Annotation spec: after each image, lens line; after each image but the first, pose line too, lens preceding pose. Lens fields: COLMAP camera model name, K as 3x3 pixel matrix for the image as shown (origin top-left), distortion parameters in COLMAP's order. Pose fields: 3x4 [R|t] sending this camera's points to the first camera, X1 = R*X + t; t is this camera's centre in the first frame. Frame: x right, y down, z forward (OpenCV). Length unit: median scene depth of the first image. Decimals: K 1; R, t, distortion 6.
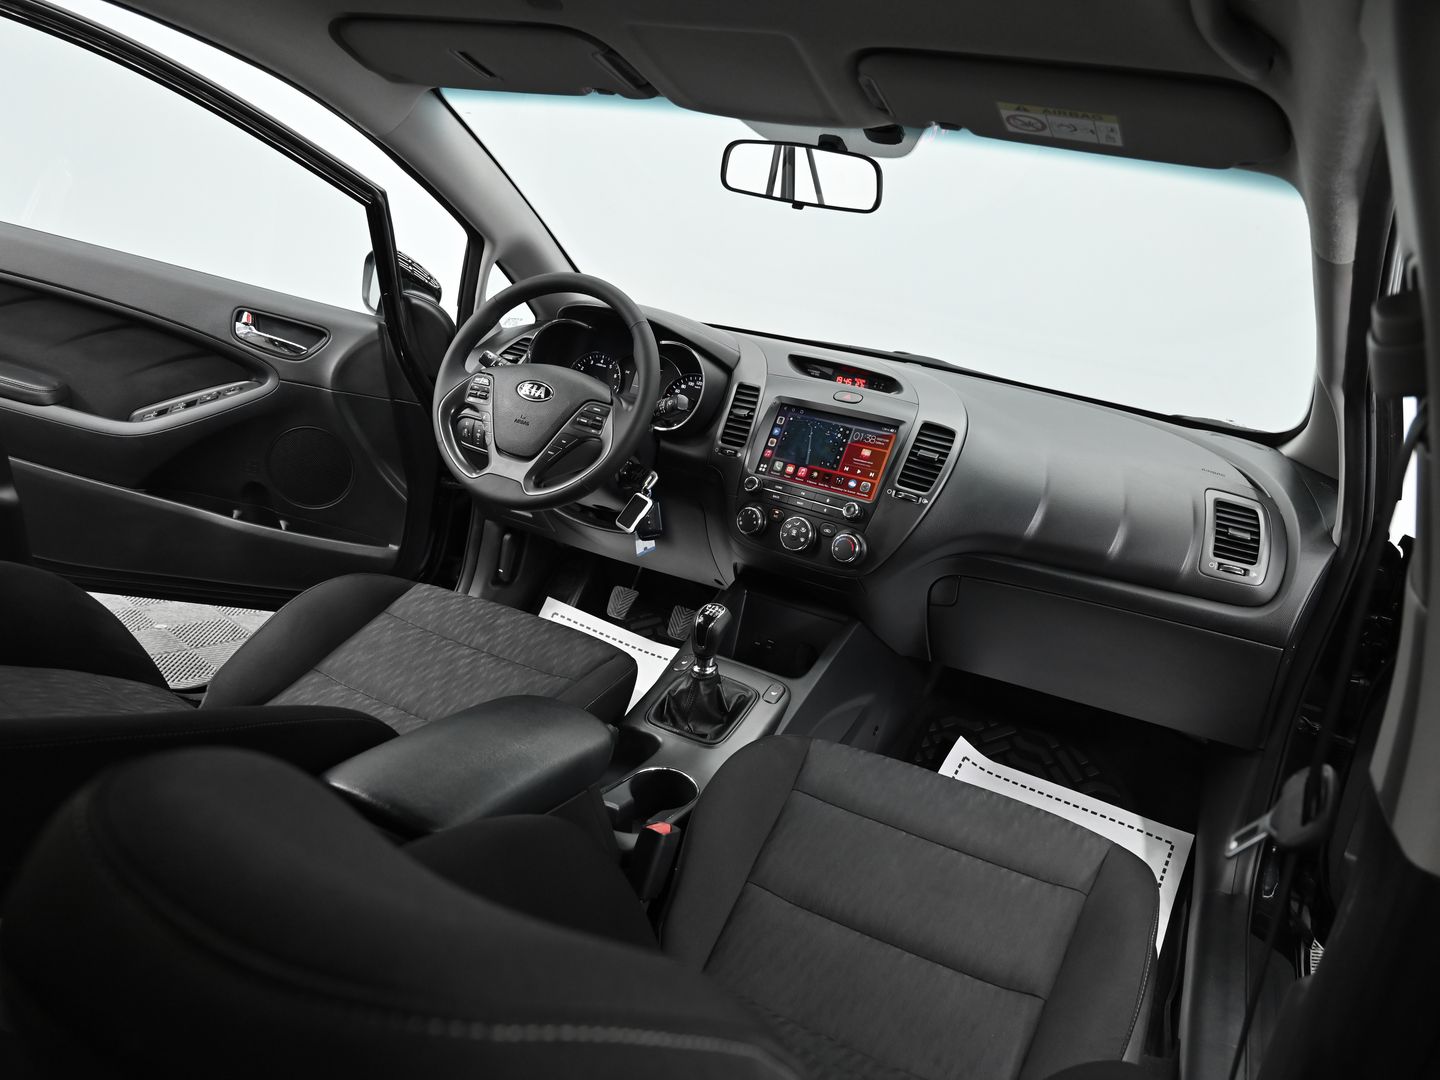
lens RADIAL K [[1037.2, 0, 720.0], [0, 1037.2, 540.0], [0, 0, 1]] dist [-0.033976, -0.000333]
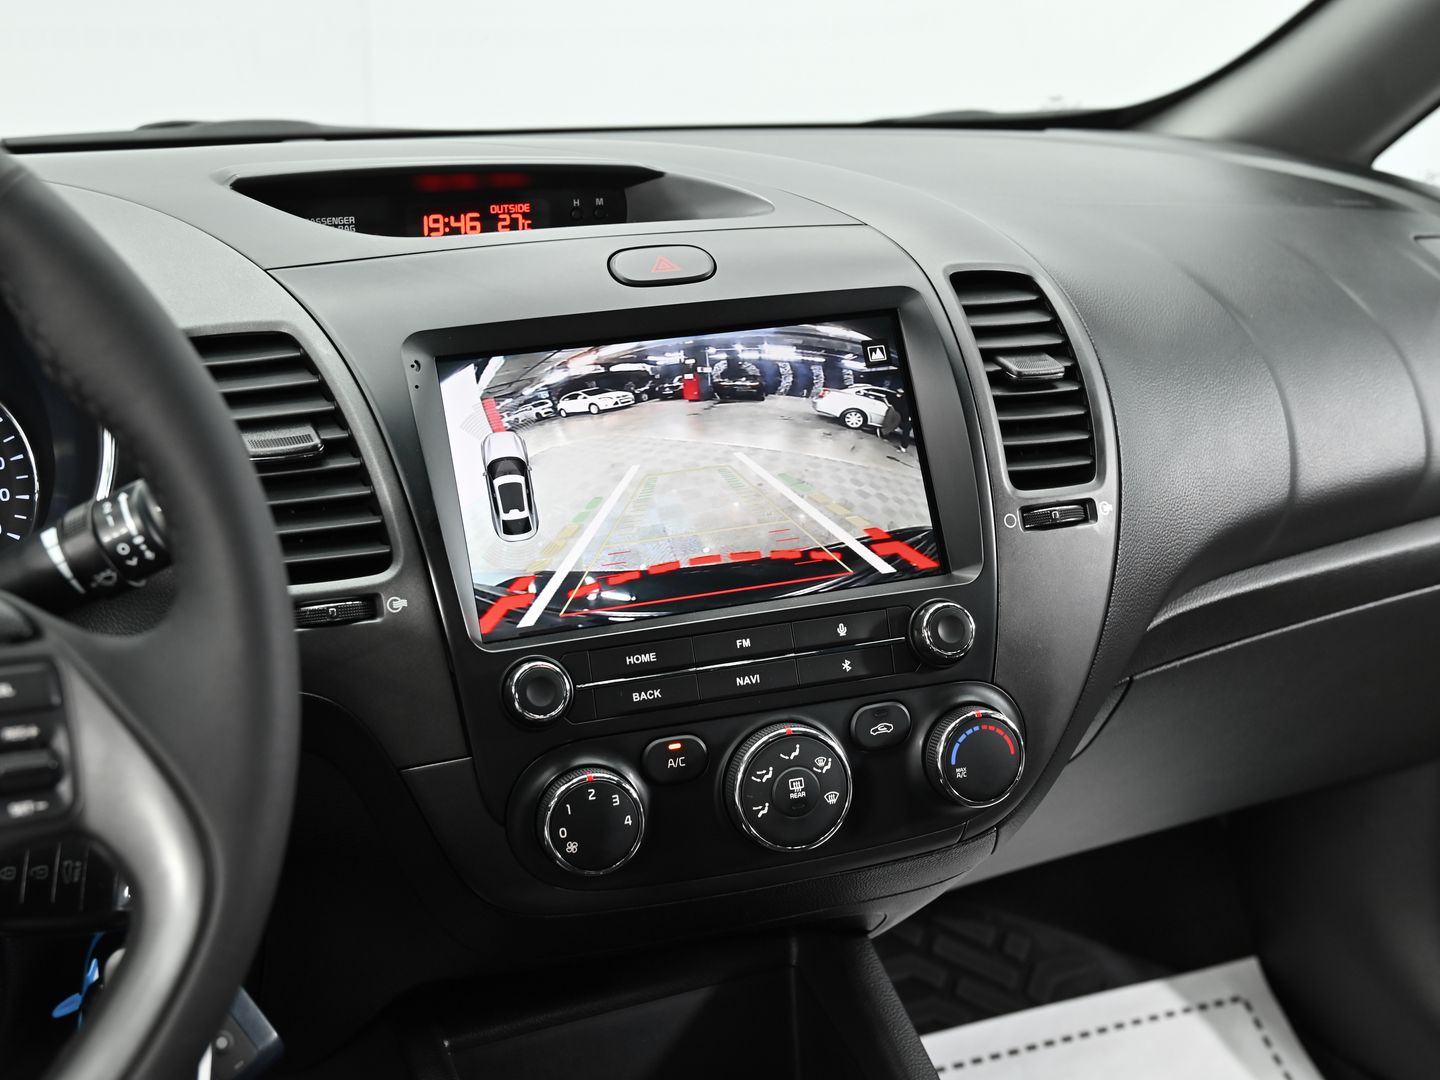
lens RADIAL K [[1850.7, 0, 720.0], [0, 1850.7, 540.0], [0, 0, 1]] dist [-0.018759, -0.001821]
pose [[0.592646, -0.368209, 0.716375, -0.246830], [0.316377, 0.924328, 0.213361, -0.165490], [-0.740727, 0.100197, 0.664292, 0.639687]]
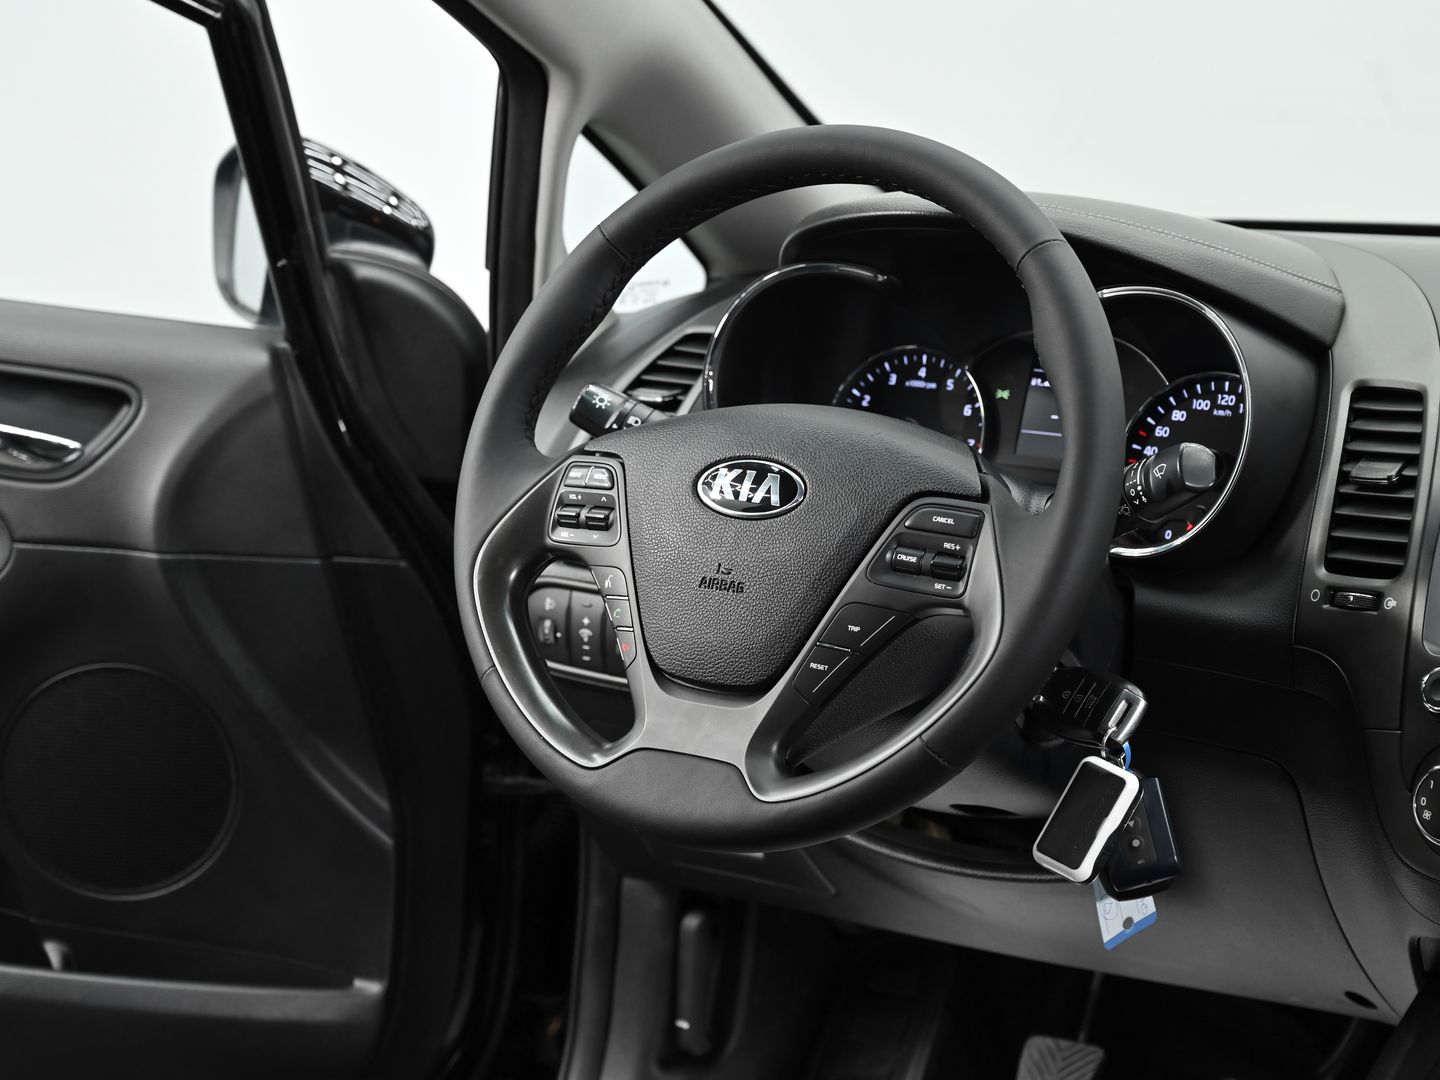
lens RADIAL K [[2983.5, 0, 720.0], [0, 2983.5, 540.0], [0, 0, 1]] dist [-0.005873, -0.212296]
pose [[0.979421, -0.122422, -0.160463, -0.034170], [0.104482, 0.987755, -0.115863, -0.016021], [0.172682, 0.096713, 0.980218, 0.054646]]
